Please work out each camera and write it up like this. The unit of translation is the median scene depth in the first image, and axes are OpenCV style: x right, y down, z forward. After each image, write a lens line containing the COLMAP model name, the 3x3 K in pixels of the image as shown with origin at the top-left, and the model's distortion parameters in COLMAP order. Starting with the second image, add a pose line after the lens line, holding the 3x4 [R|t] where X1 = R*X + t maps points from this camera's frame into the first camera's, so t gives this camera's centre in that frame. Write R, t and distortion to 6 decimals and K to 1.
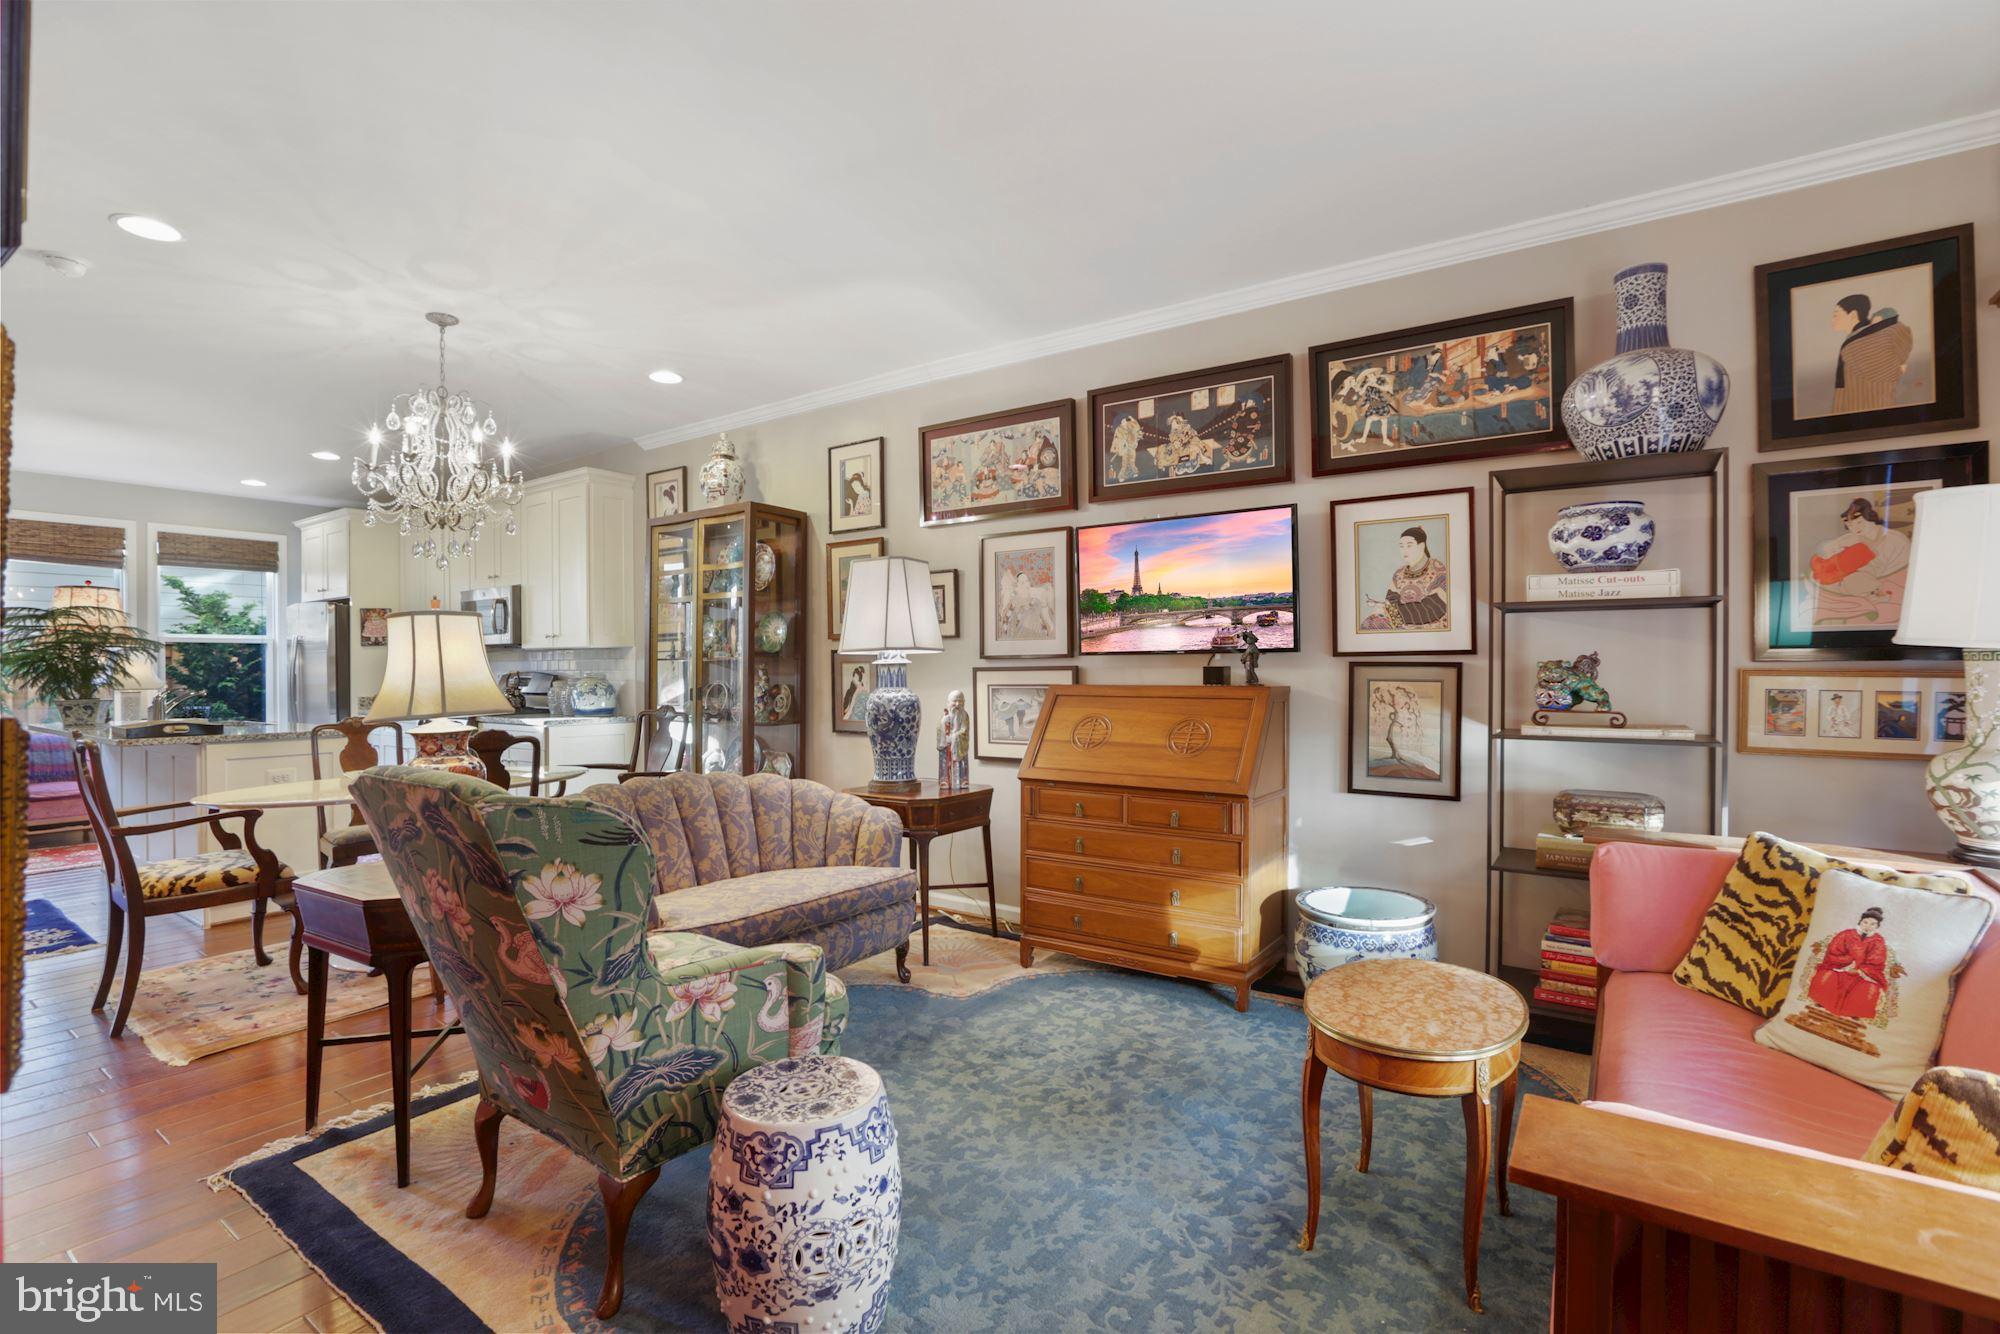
lens RADIAL K [[925.5, 0, 972.9], [0, 925.5, 667.9], [0, 0, 1]] dist [-0.043787, 0.014816]
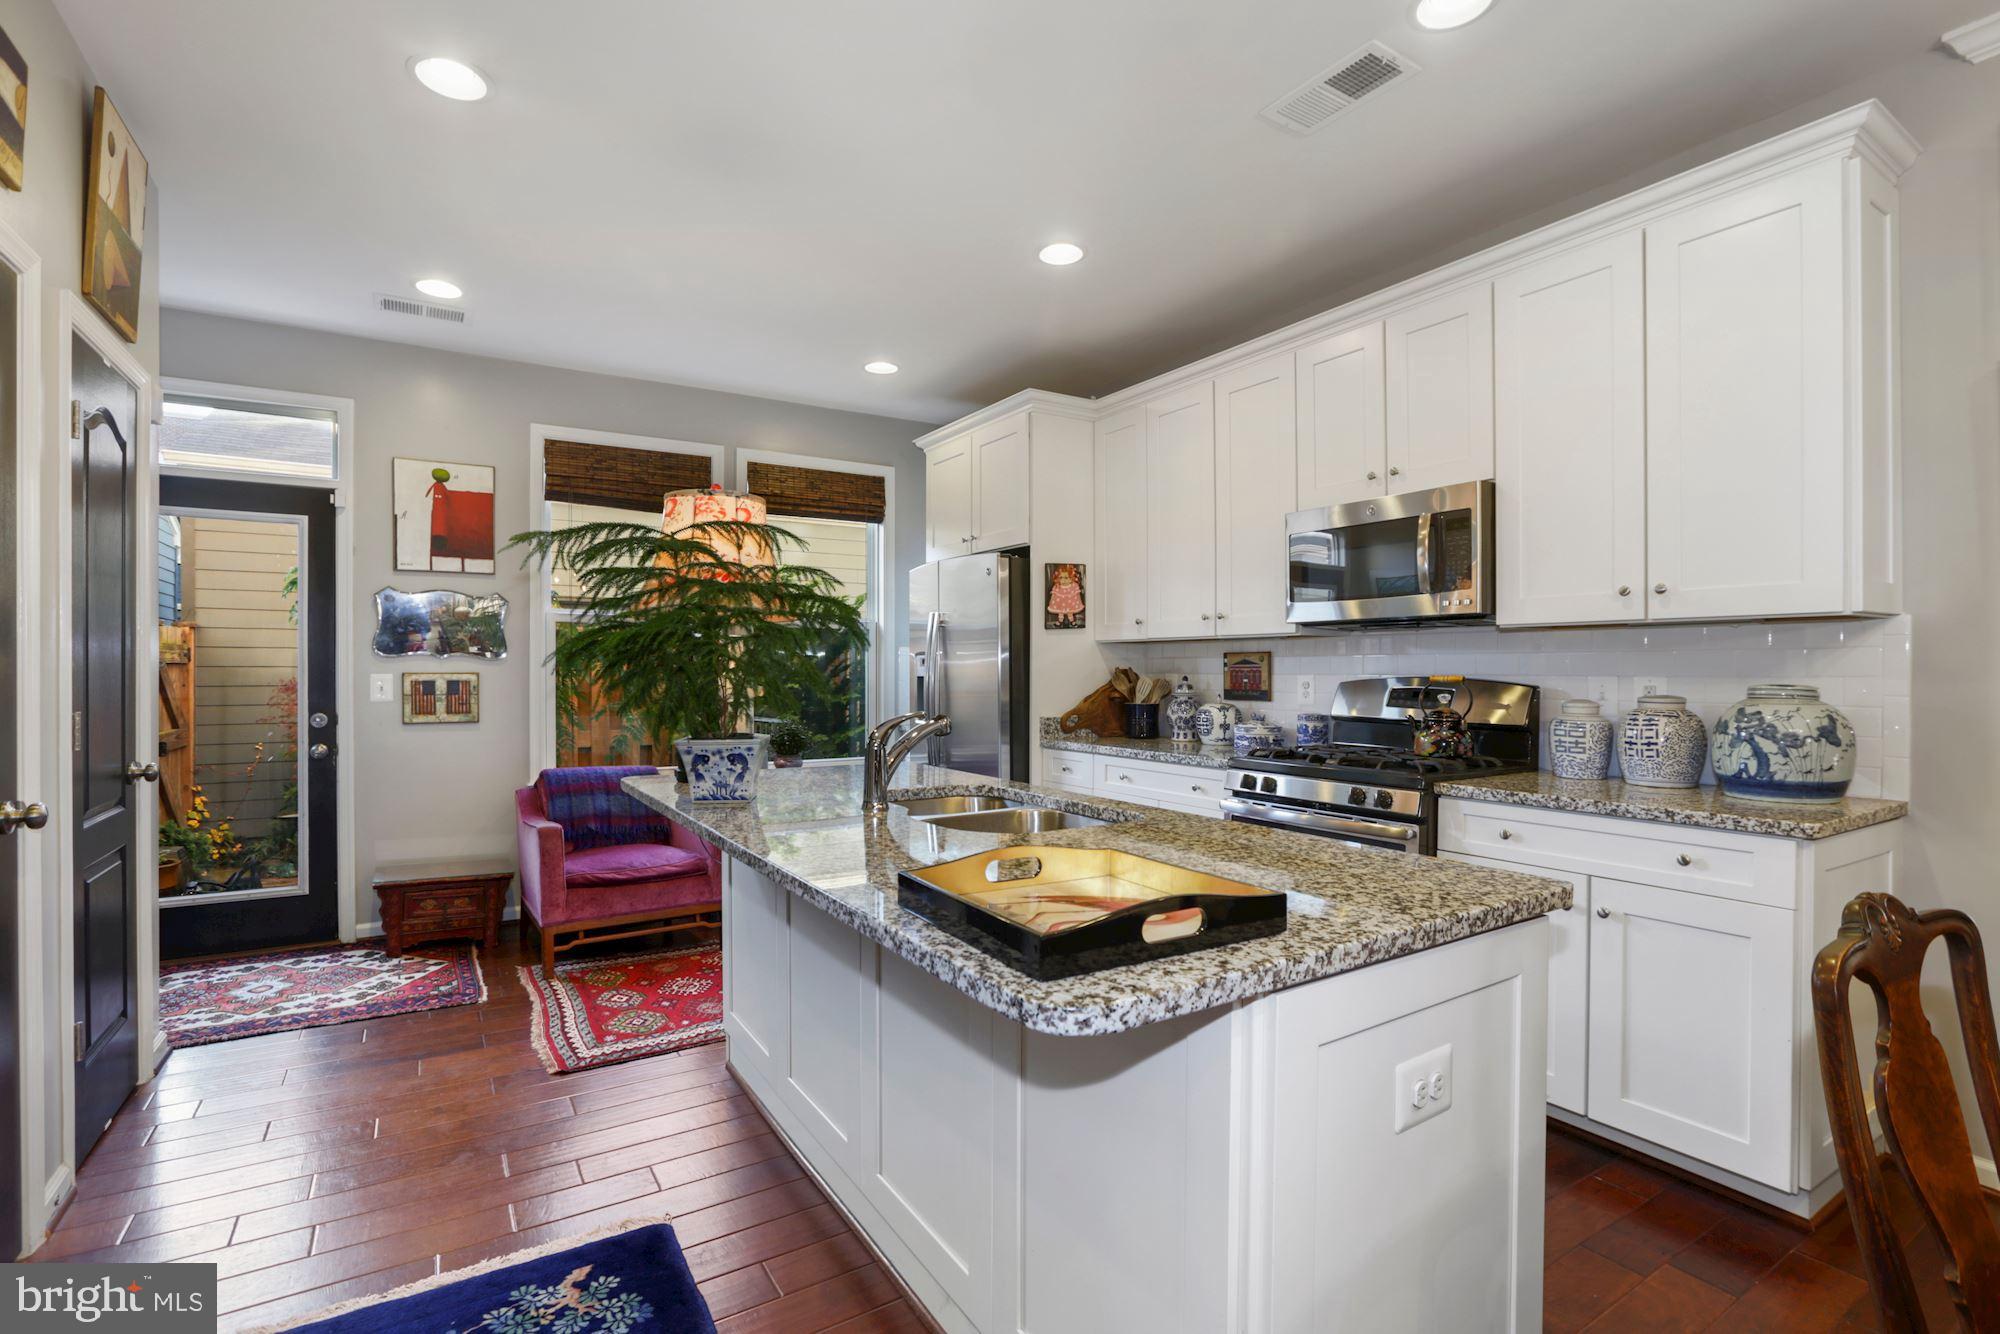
lens RADIAL K [[925.5, 0, 990.4], [0, 925.5, 670.8], [0, 0, 1]] dist [-0.043787, 0.014816]
pose [[0.924646, 0.007056, -0.380762, -1.022540], [-0.005244, 0.999969, 0.005795, -0.001258], [0.380791, -0.003362, 0.924655, 0.930495]]
